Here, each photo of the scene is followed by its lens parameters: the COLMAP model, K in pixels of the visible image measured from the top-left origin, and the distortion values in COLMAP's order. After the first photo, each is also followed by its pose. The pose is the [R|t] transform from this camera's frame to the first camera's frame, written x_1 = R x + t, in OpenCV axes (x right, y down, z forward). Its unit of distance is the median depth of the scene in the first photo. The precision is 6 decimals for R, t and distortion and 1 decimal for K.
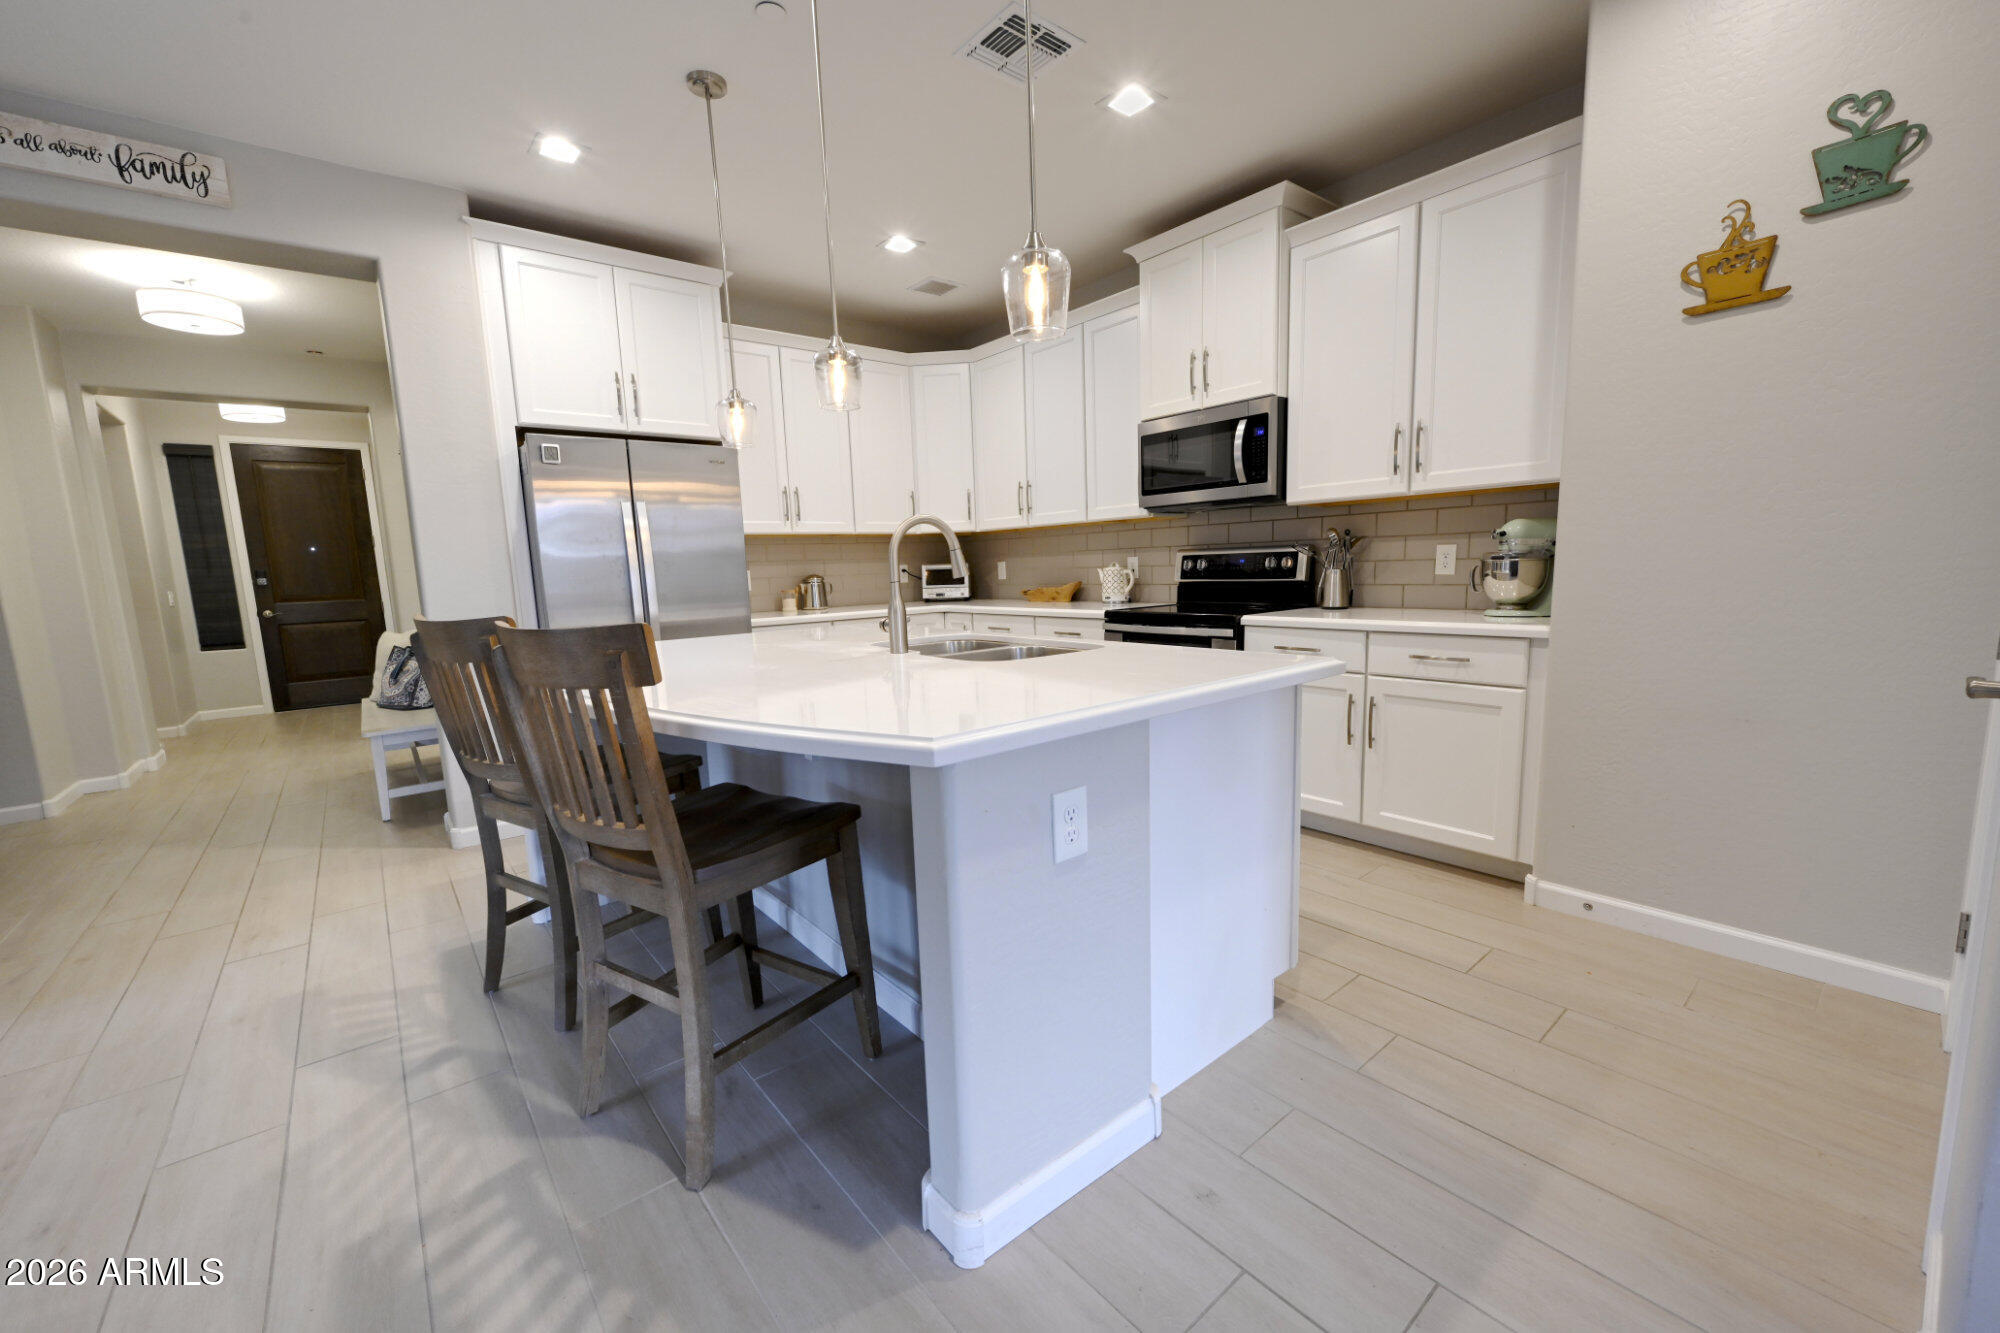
lens RADIAL K [[786.1, 0, 1005.2], [0, 786.1, 677.1], [0, 0, 1]] dist [-0.000121, -0.000217]
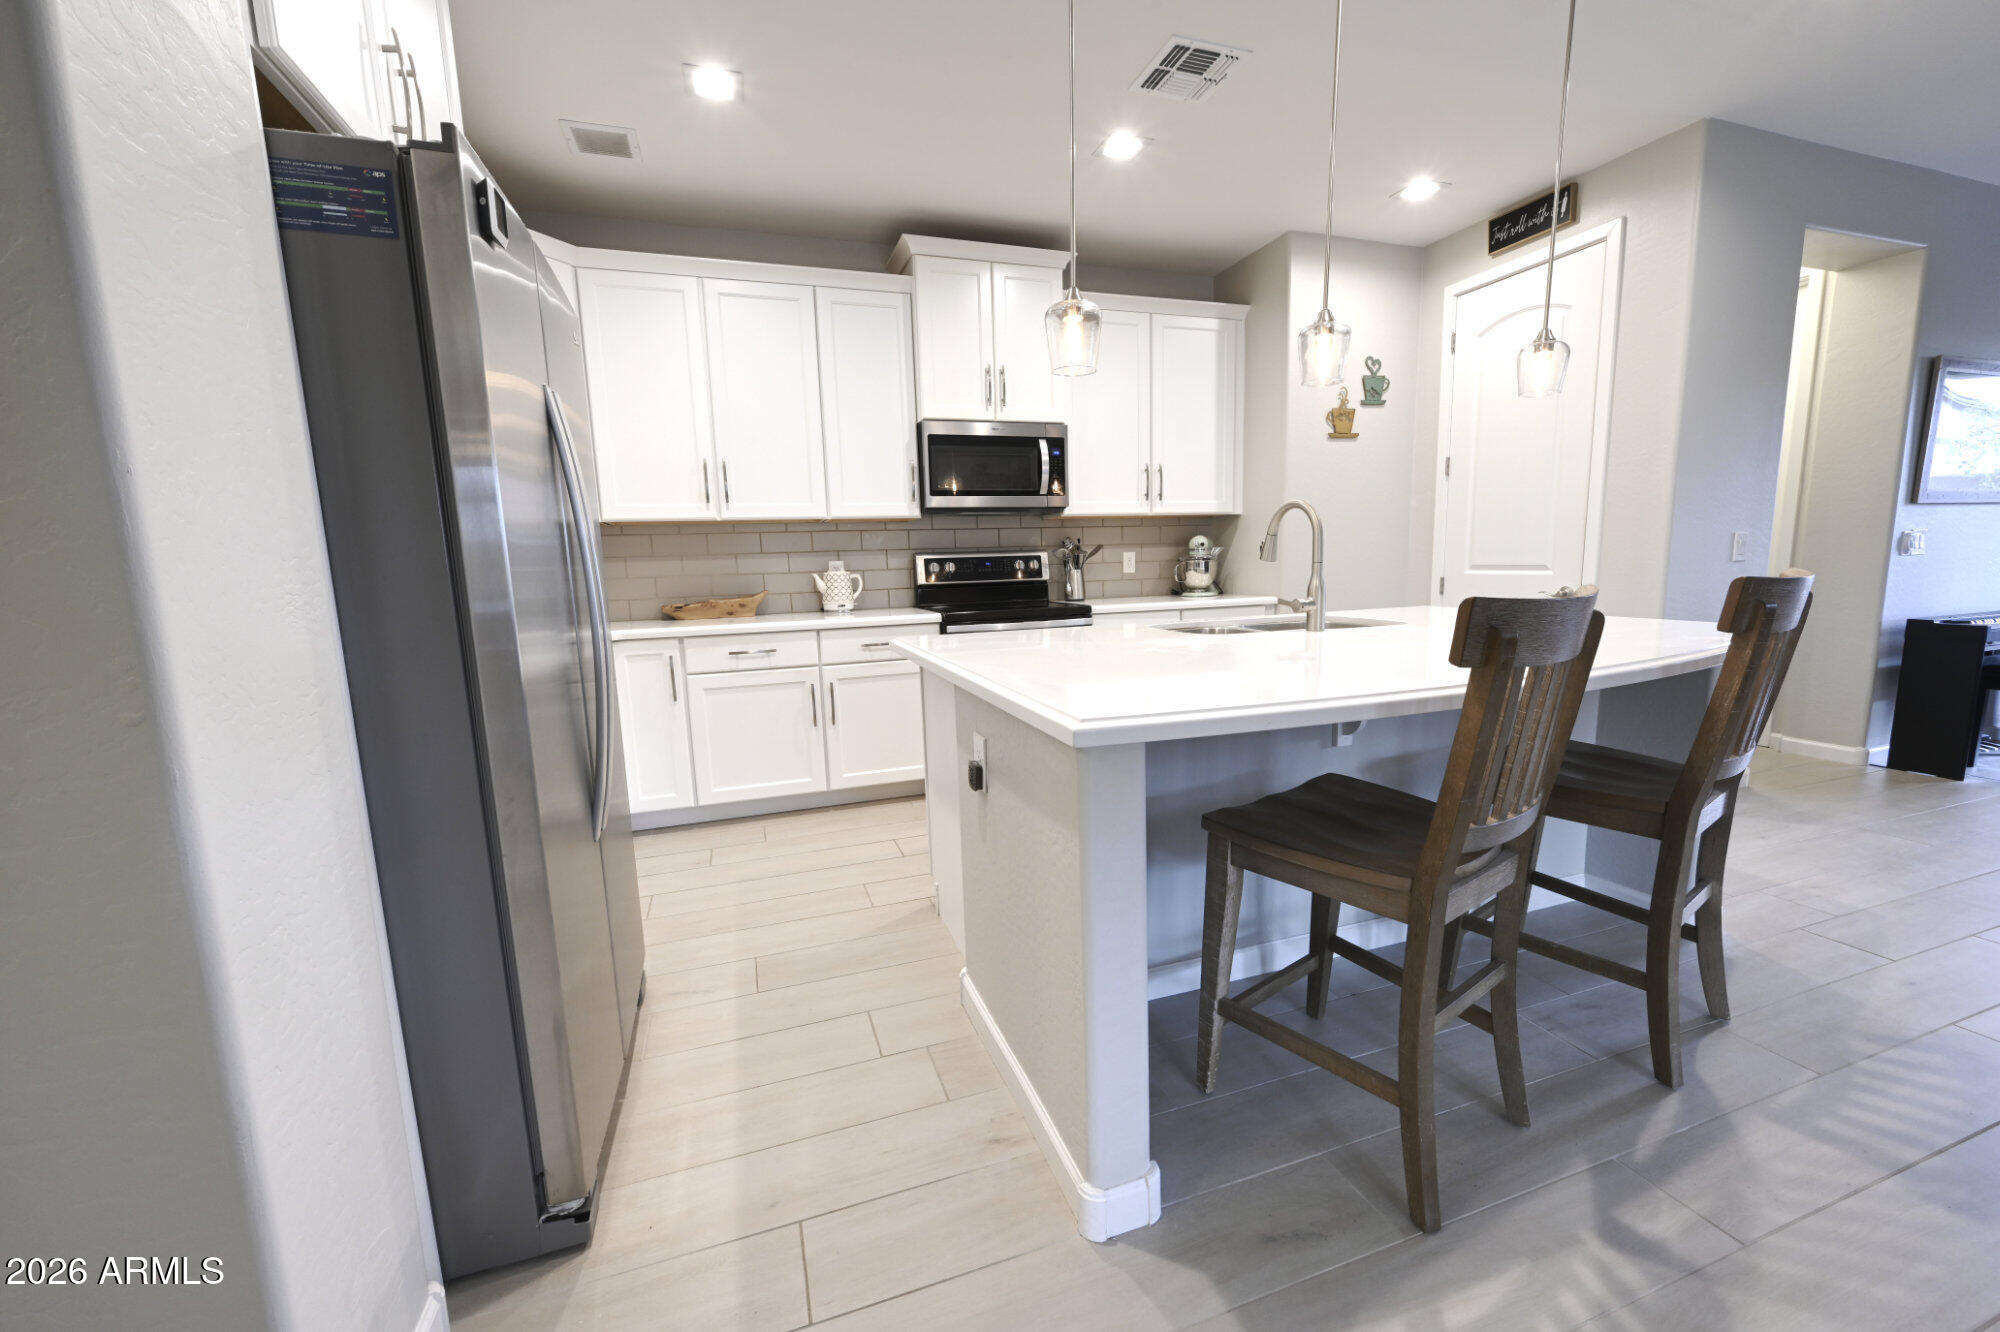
lens RADIAL K [[786.1, 0, 1005.2], [0, 786.1, 676.6], [0, 0, 1]] dist [-0.000121, -0.000217]
pose [[0.356129, -0.117120, 0.927068, -0.793822], [0.150221, 0.986386, 0.066907, -0.066587], [-0.922283, 0.115438, 0.368875, 0.636798]]
